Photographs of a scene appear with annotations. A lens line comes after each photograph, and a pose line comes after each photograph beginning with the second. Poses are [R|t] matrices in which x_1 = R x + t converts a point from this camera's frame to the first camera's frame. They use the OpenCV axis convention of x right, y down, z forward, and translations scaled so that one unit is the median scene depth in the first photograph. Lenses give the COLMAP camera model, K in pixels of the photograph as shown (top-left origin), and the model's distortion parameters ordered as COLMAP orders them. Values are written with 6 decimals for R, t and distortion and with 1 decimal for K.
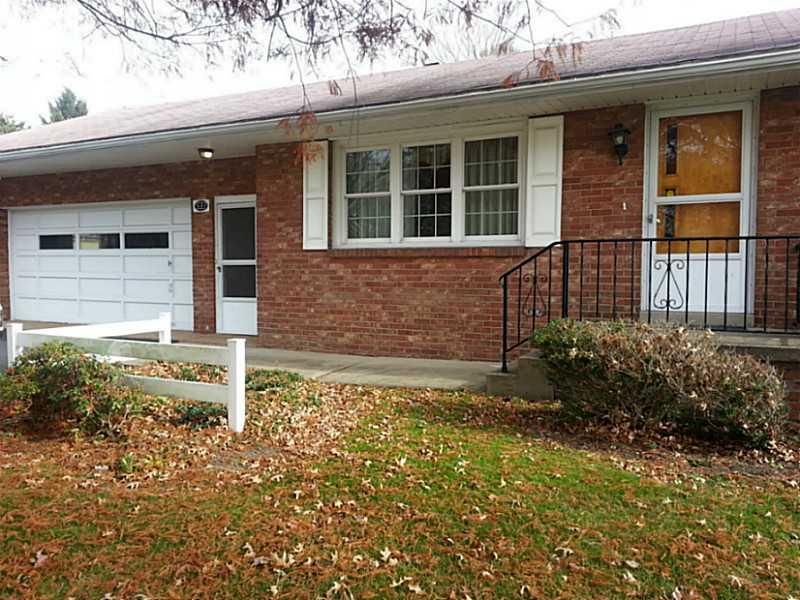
lens RADIAL K [[642.0, 0, 400.0], [0, 642.0, 300.0], [0, 0, 1]] dist [0.113897, -0.001966]
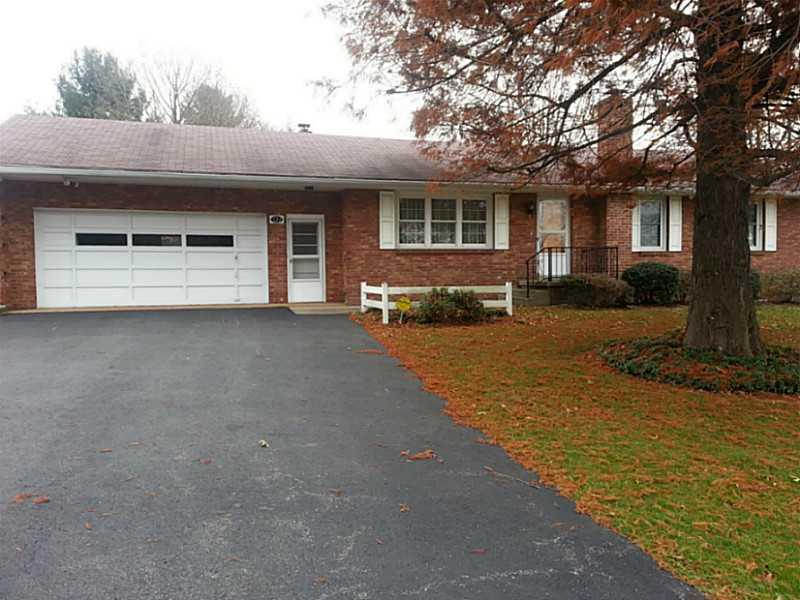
lens RADIAL K [[642.0, 0, 400.0], [0, 642.0, 300.0], [0, 0, 1]] dist [0.113897, -0.001966]
pose [[0.724092, -0.034647, 0.688833, -1.343124], [0.045762, 0.998950, 0.002140, 0.062976], [-0.688184, 0.029973, 0.724917, -0.339402]]
